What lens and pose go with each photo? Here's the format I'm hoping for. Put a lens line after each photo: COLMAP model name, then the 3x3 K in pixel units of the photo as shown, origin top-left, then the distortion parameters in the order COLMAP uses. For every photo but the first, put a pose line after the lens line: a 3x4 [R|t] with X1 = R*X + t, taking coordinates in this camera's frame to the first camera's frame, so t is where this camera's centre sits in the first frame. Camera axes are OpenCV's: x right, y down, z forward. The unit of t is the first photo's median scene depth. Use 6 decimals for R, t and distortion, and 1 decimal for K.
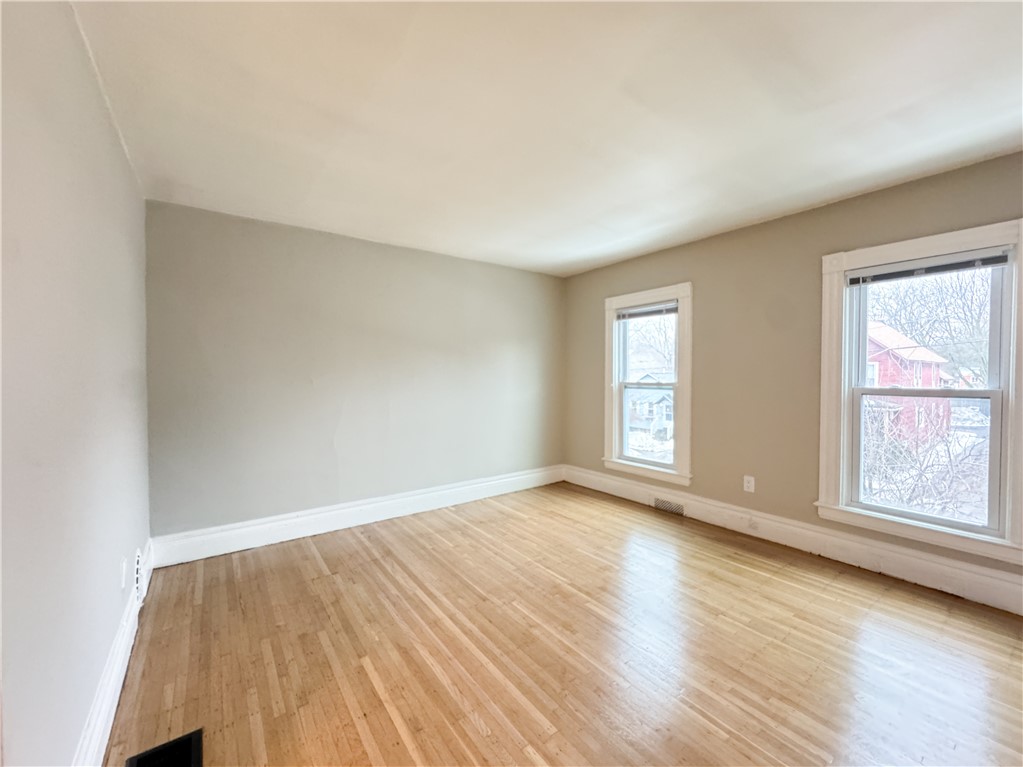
lens RADIAL K [[419.3, 0, 518.2], [0, 419.3, 383.7], [0, 0, 1]] dist [0.001148, 0.000188]
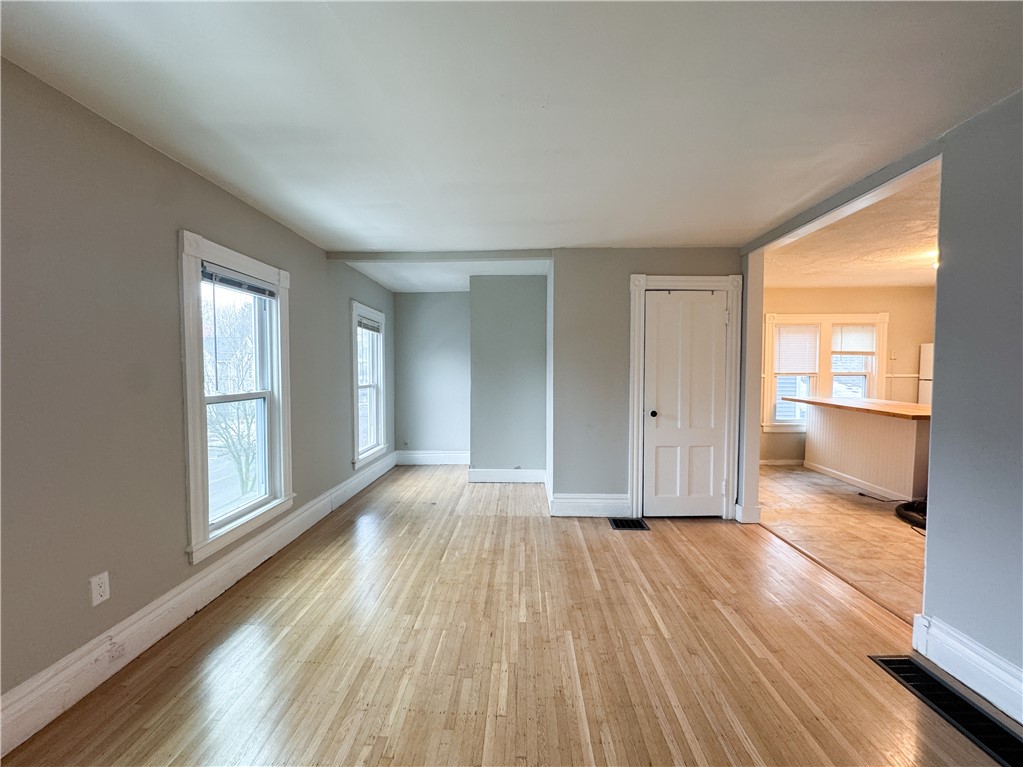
lens RADIAL K [[412.1, 0, 508.5], [0, 412.1, 384.1], [0, 0, 1]] dist [-0.001022, 0.000383]
pose [[-0.777695, -0.021071, 0.628288, -0.190578], [0.016756, 0.998388, 0.054224, -0.045863], [-0.628418, 0.052698, -0.776089, 1.072947]]
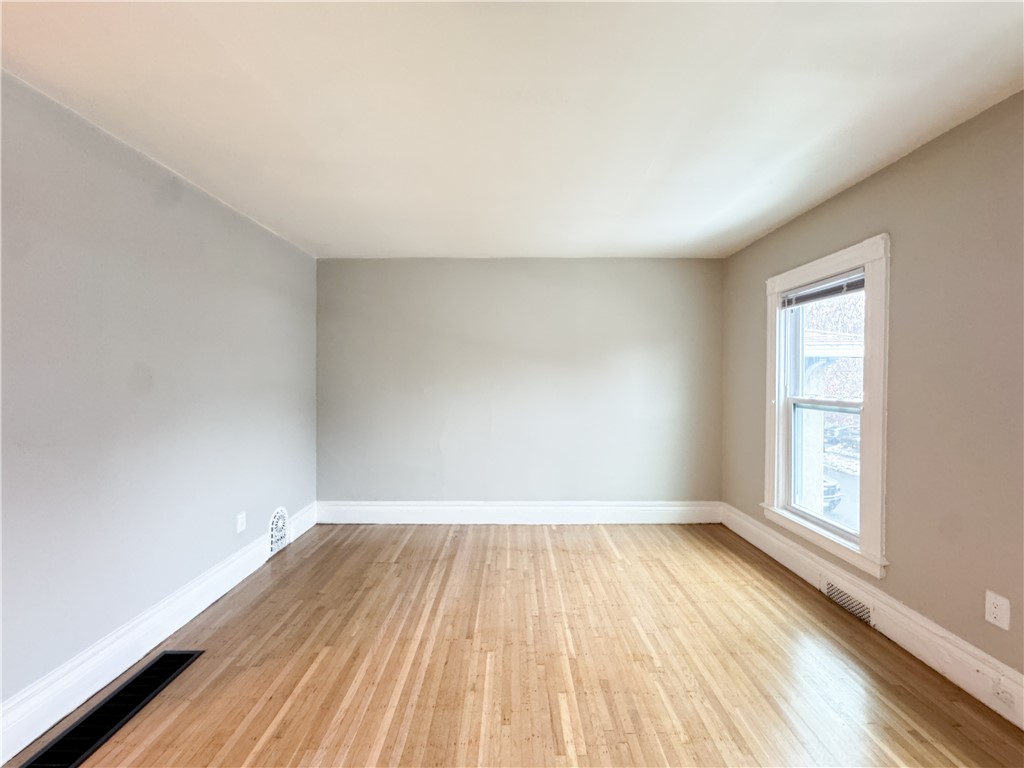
lens RADIAL K [[412.5, 0, 509.0], [0, 412.5, 384.6], [0, 0, 1]] dist [-0.001022, 0.000383]
pose [[0.796671, 0.013272, -0.604267, 0.380102], [-0.016770, 0.999859, -0.000149, -0.023751], [0.604180, 0.010252, 0.796782, 0.245219]]
